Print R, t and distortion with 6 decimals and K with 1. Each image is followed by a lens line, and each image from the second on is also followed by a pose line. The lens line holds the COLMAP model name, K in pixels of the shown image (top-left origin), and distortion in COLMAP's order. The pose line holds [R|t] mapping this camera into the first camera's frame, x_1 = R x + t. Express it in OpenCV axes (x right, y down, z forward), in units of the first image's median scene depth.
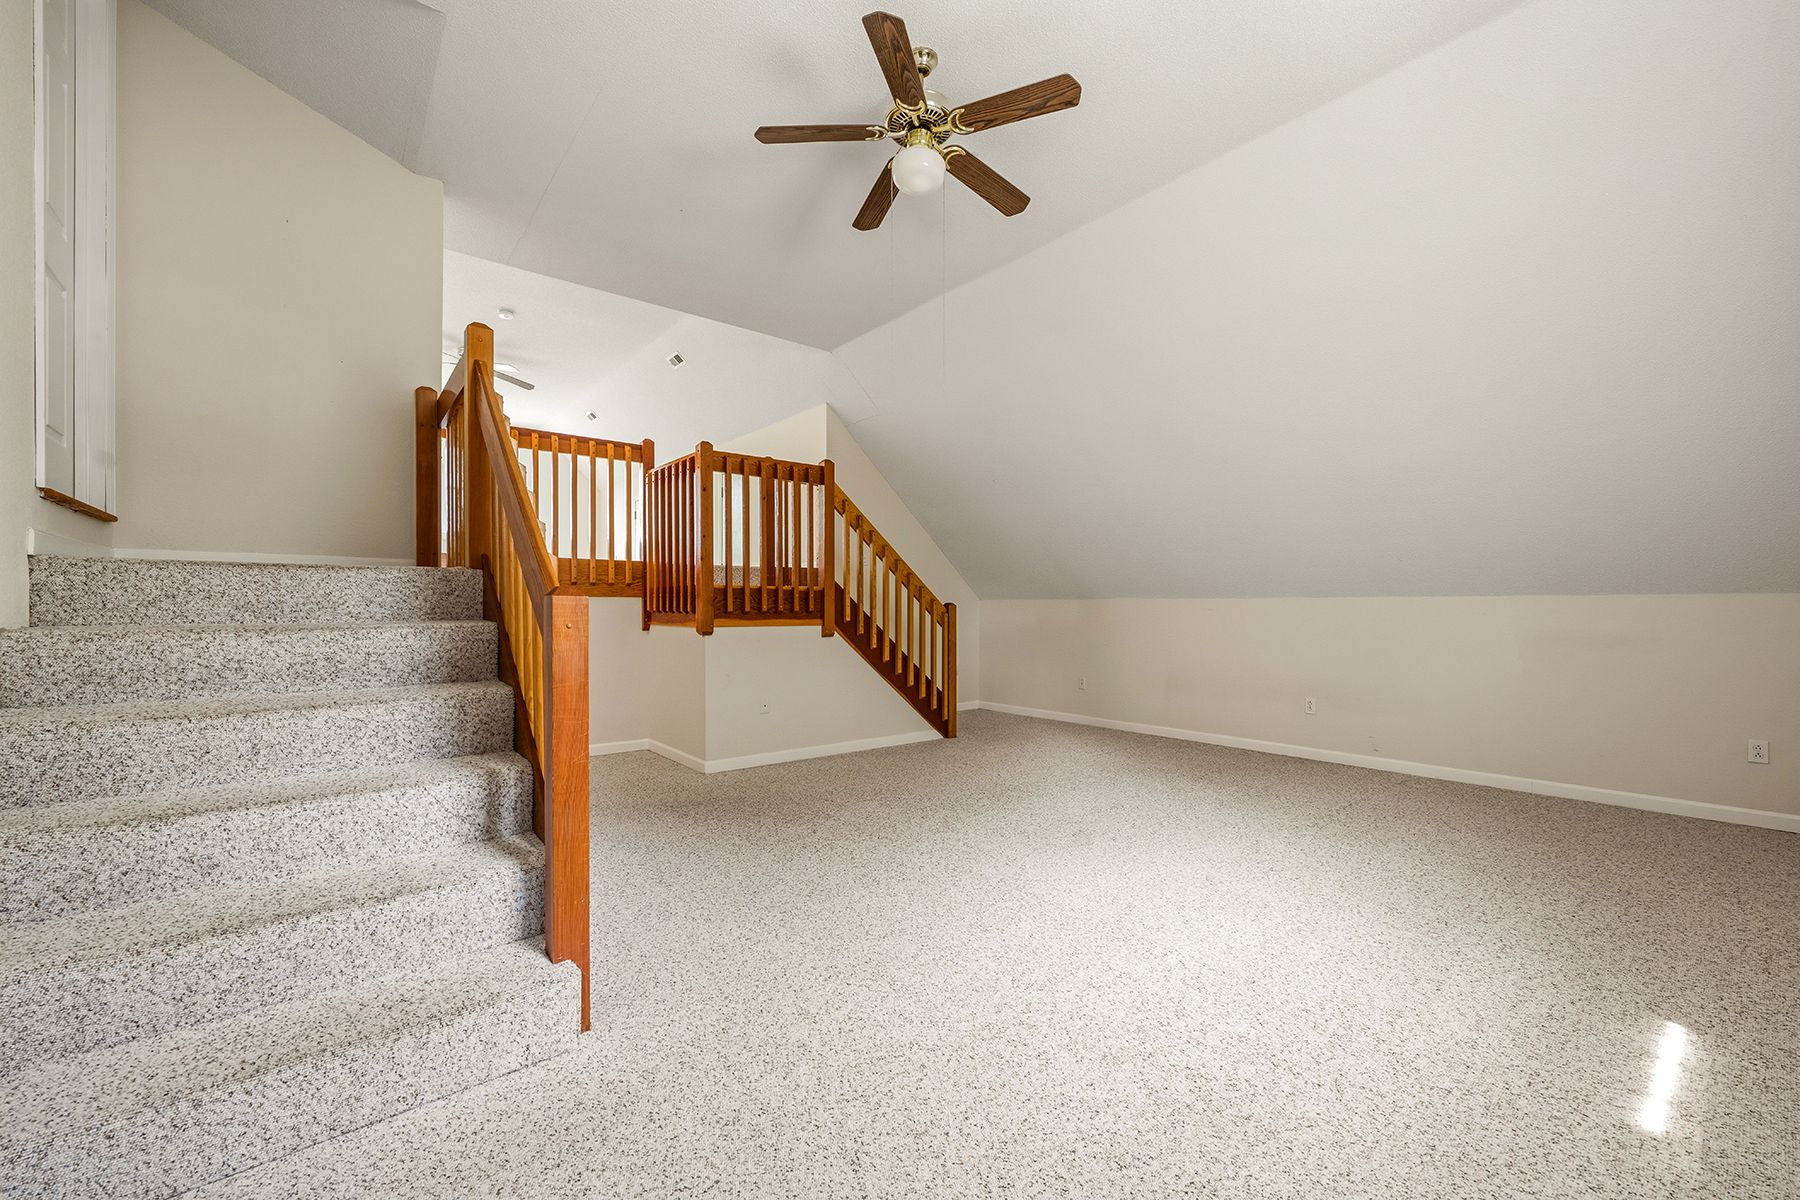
lens RADIAL K [[731.2, 0, 900.0], [0, 731.2, 600.0], [0, 0, 1]] dist [0.009196, 0.000057]
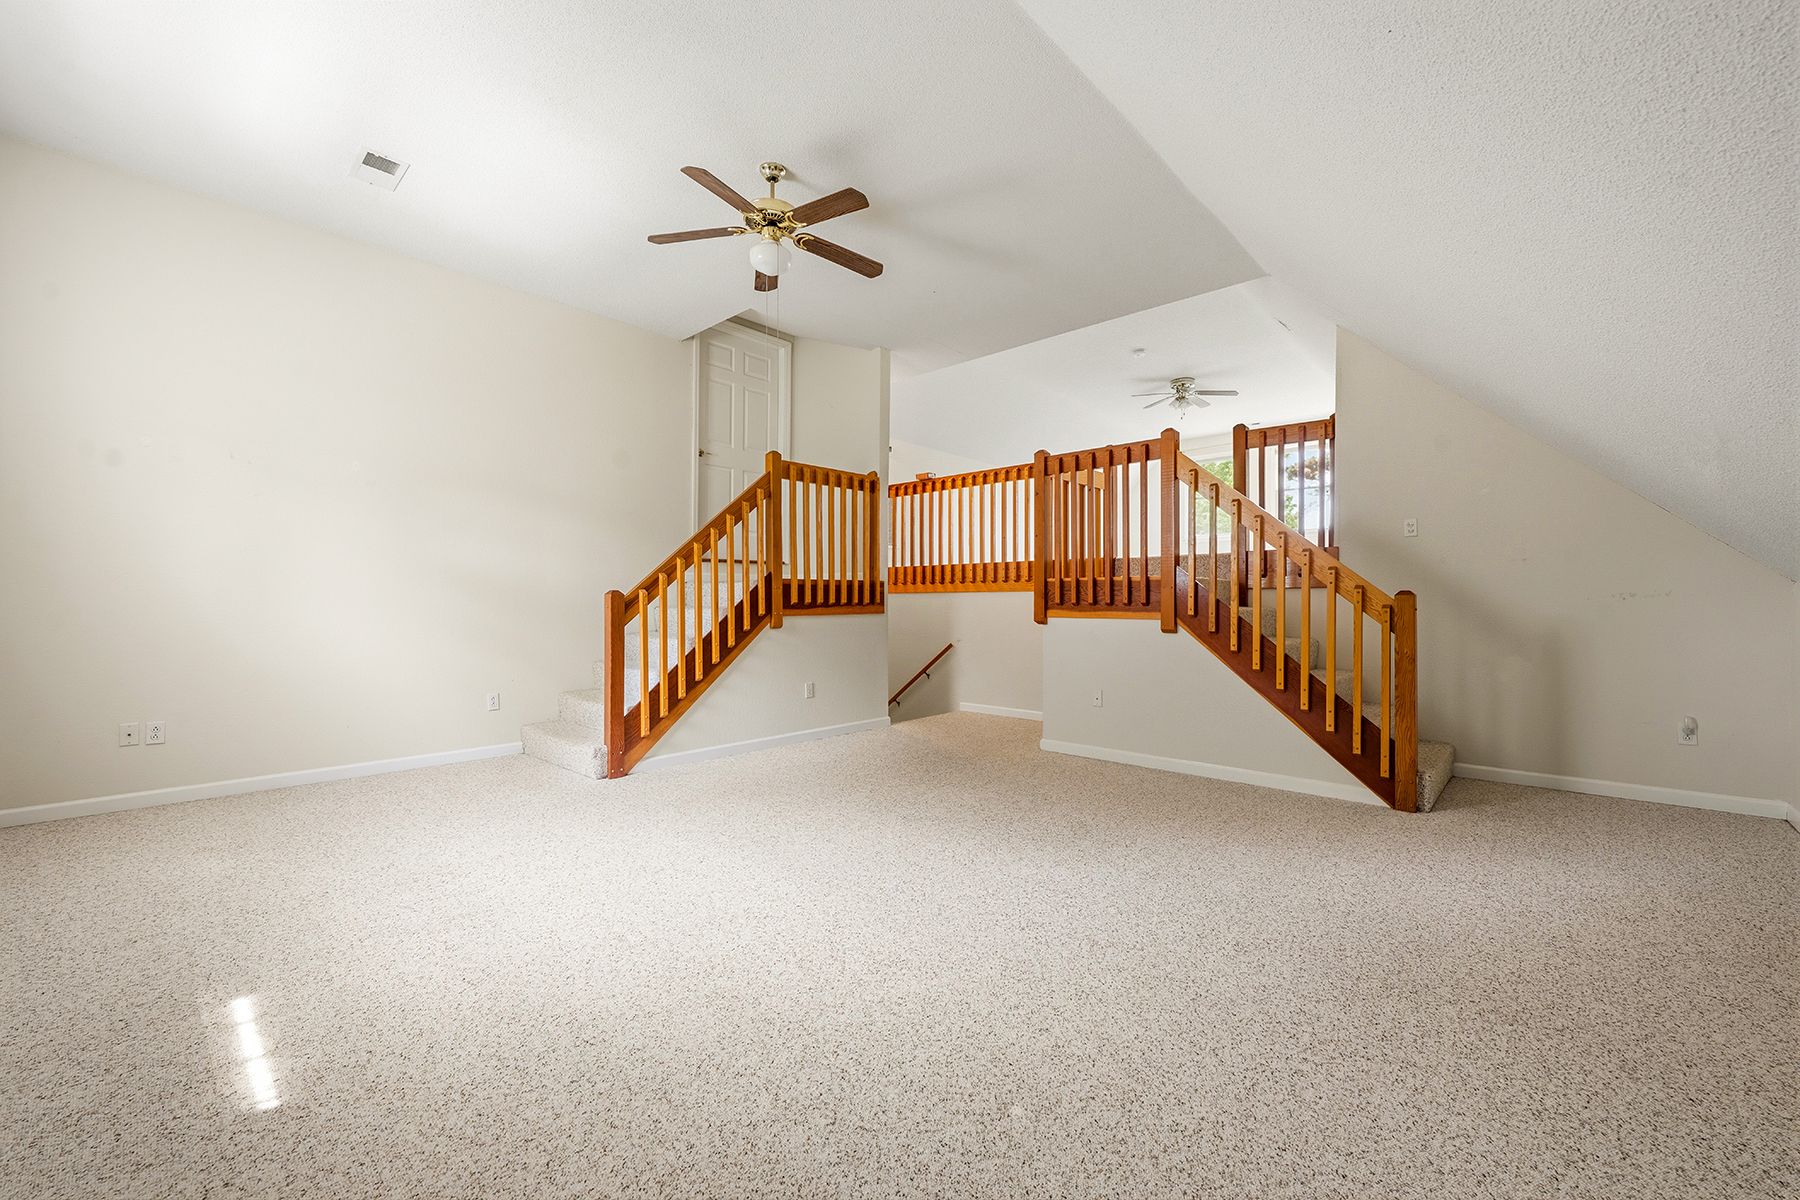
lens RADIAL K [[723.4, 0, 901.0], [0, 723.4, 591.0], [0, 0, 1]] dist [0.000569, 0.000115]
pose [[0.122153, -0.017922, -0.992349, 0.788033], [0.009352, 0.999813, -0.016905, 0.014083], [0.992467, -0.007216, 0.122298, 0.652202]]
